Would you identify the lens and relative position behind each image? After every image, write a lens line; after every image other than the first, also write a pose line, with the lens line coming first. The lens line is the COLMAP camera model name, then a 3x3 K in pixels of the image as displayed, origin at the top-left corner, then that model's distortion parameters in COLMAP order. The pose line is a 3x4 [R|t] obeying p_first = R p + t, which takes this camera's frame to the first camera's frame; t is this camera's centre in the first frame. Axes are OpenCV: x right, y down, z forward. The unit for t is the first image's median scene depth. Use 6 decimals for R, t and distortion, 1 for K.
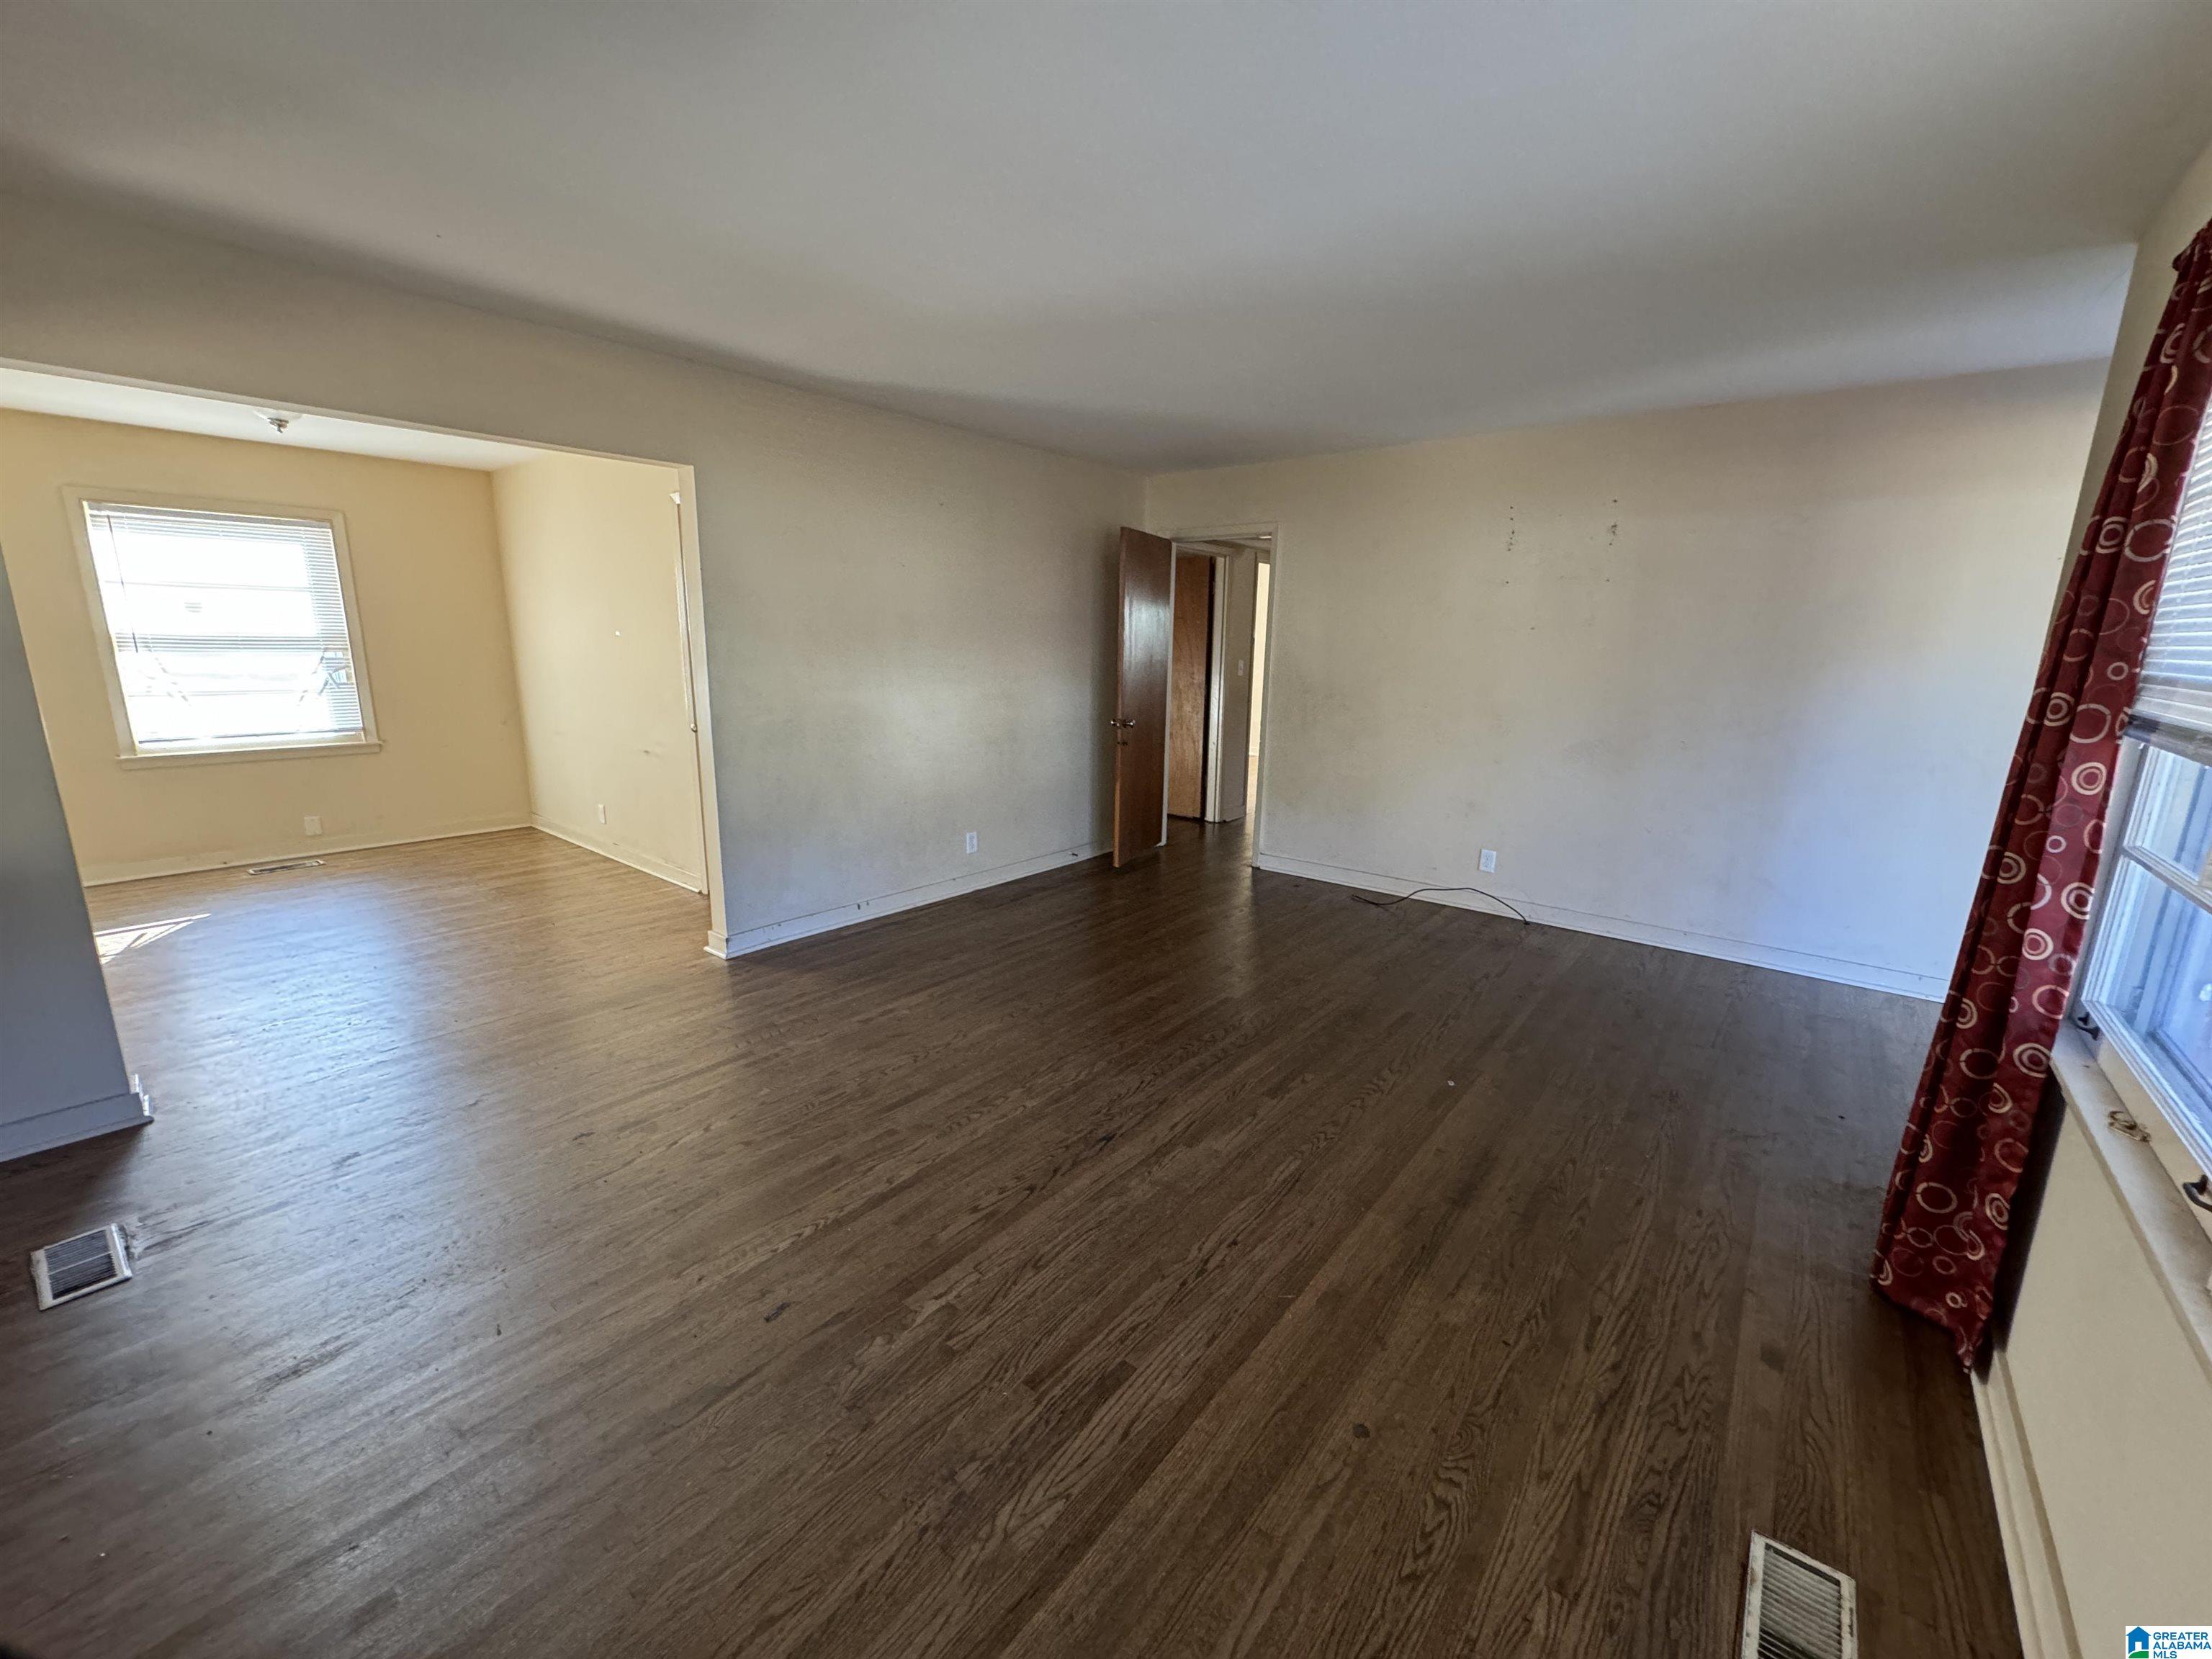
lens RADIAL K [[880.5, 0, 1105.4], [0, 880.5, 835.4], [0, 0, 1]] dist [-0.004382, 0.000394]
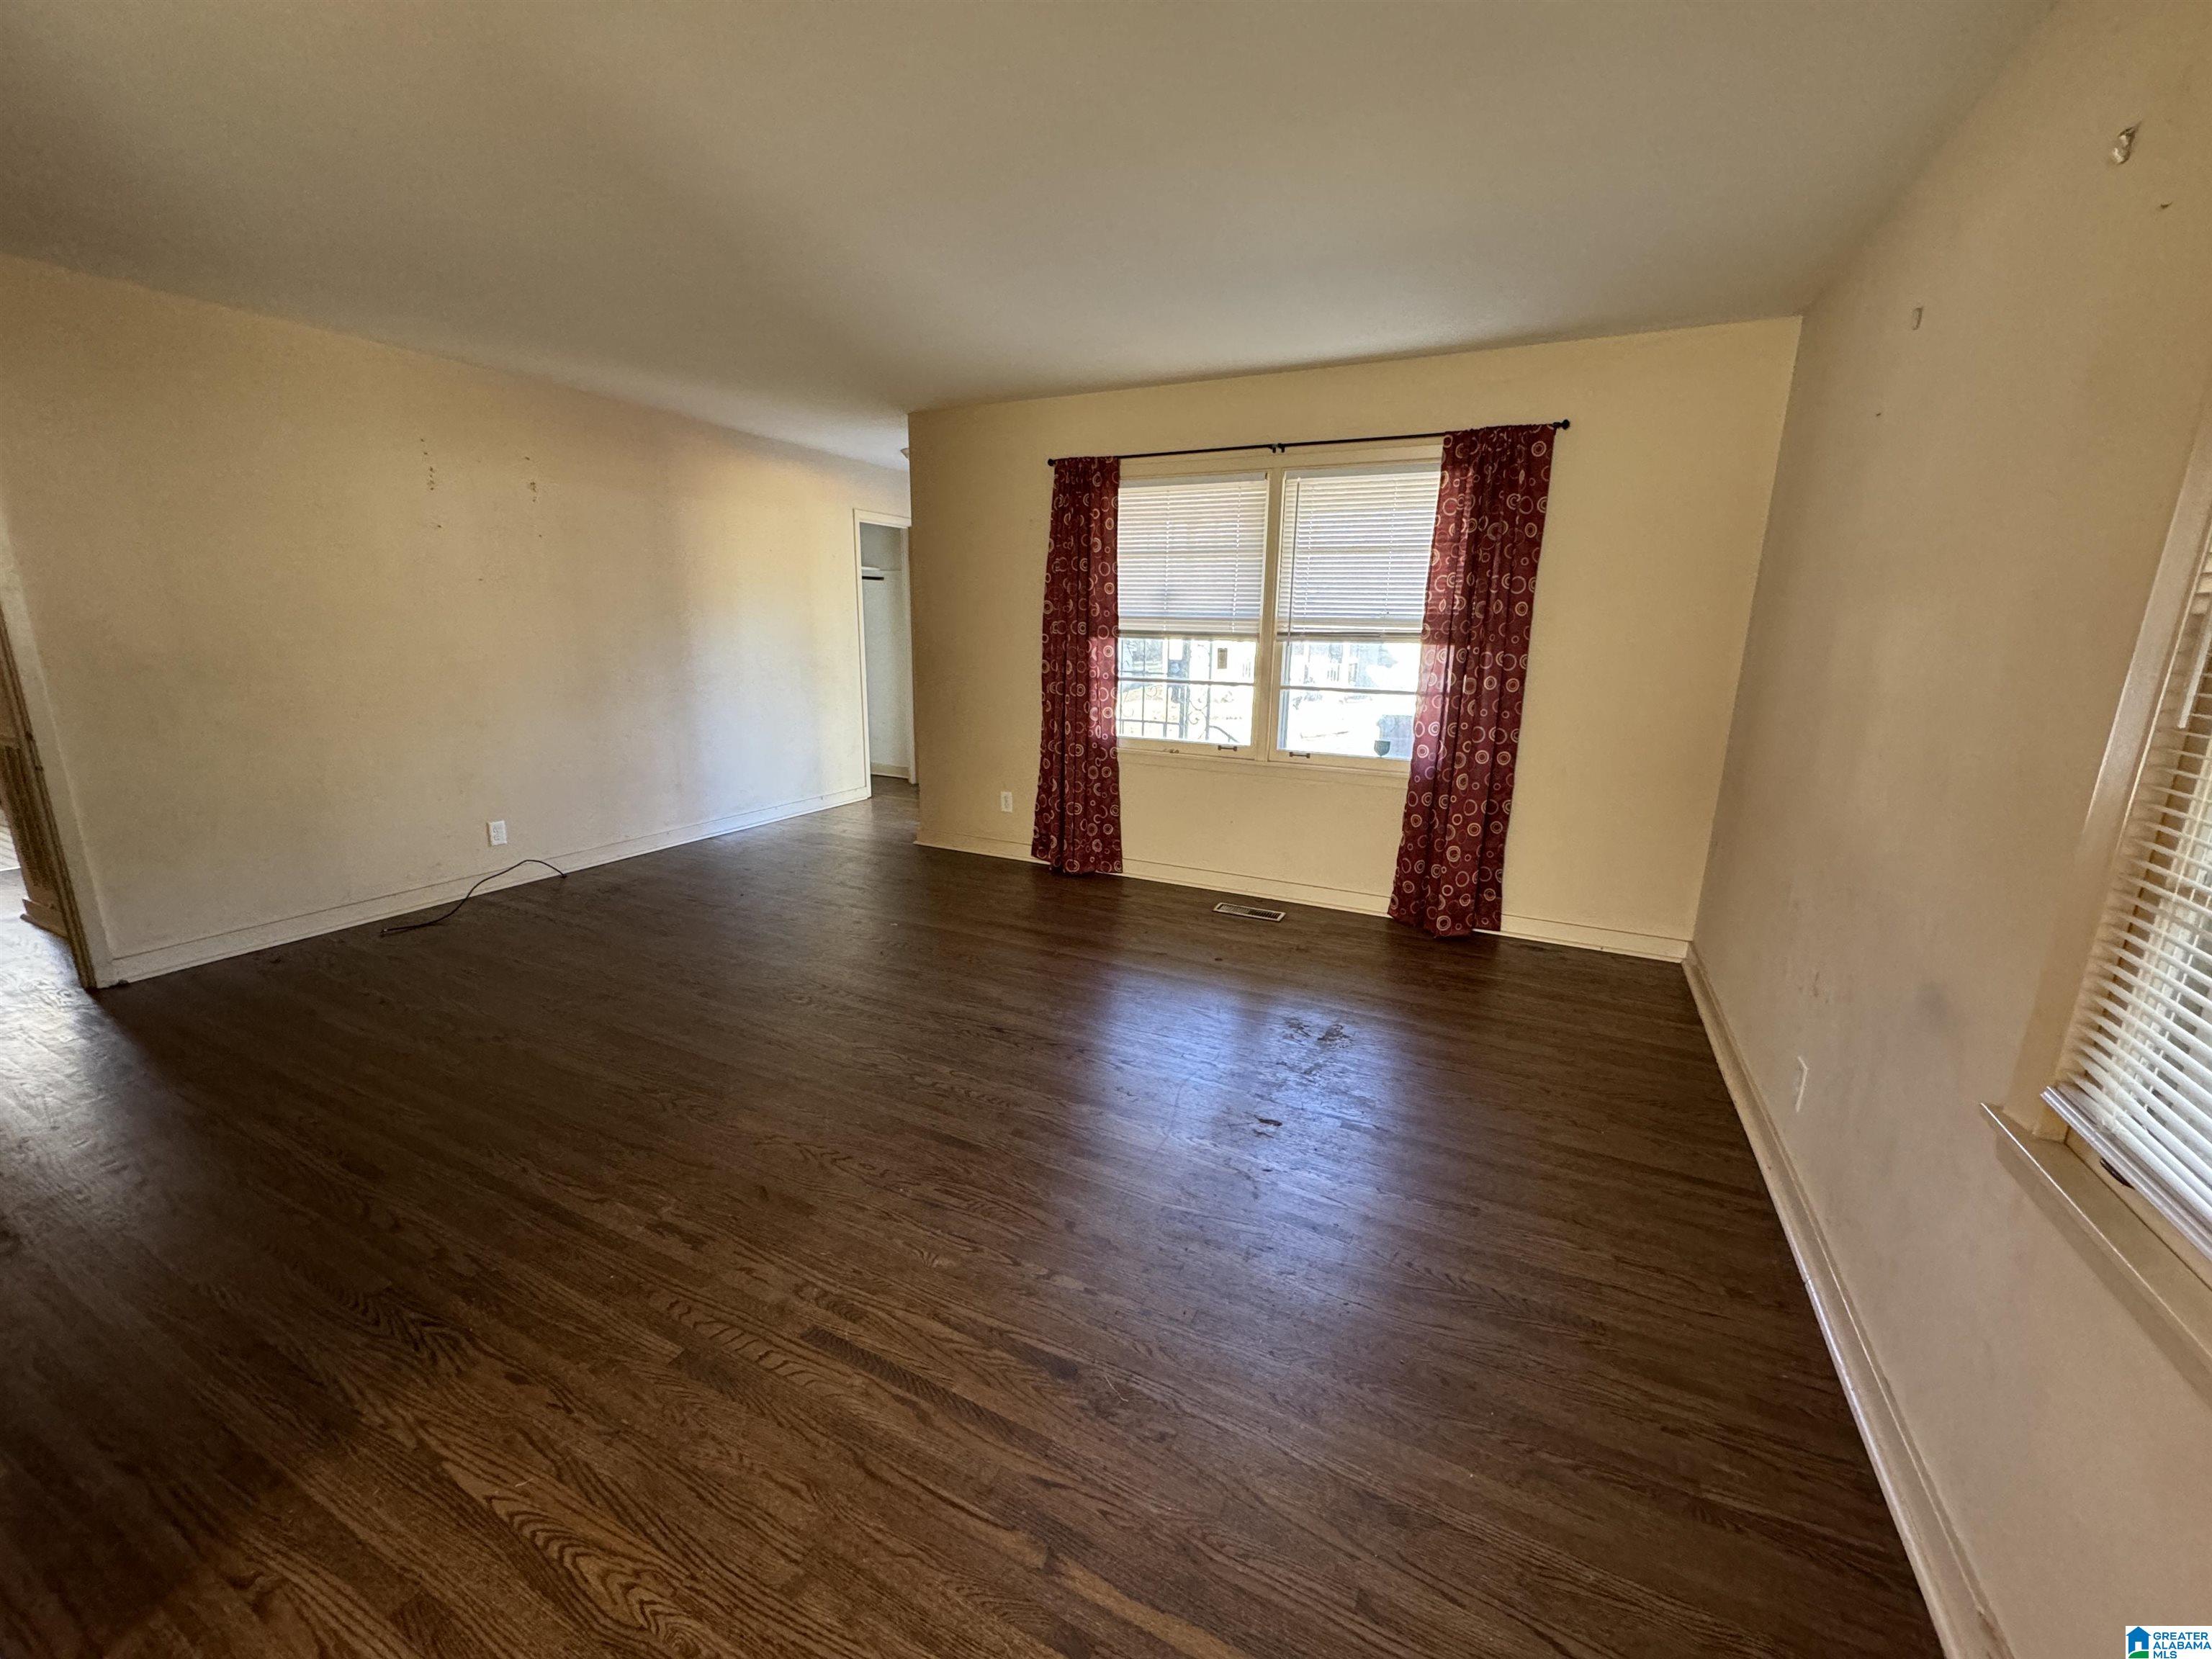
lens RADIAL K [[880.5, 0, 1104.3], [0, 880.5, 826.1], [0, 0, 1]] dist [-0.004382, 0.000394]
pose [[-0.218480, -0.246501, 0.944195, -0.738247], [0.194562, 0.937140, 0.289679, -0.154621], [-0.956249, 0.246993, -0.156787, 0.675391]]
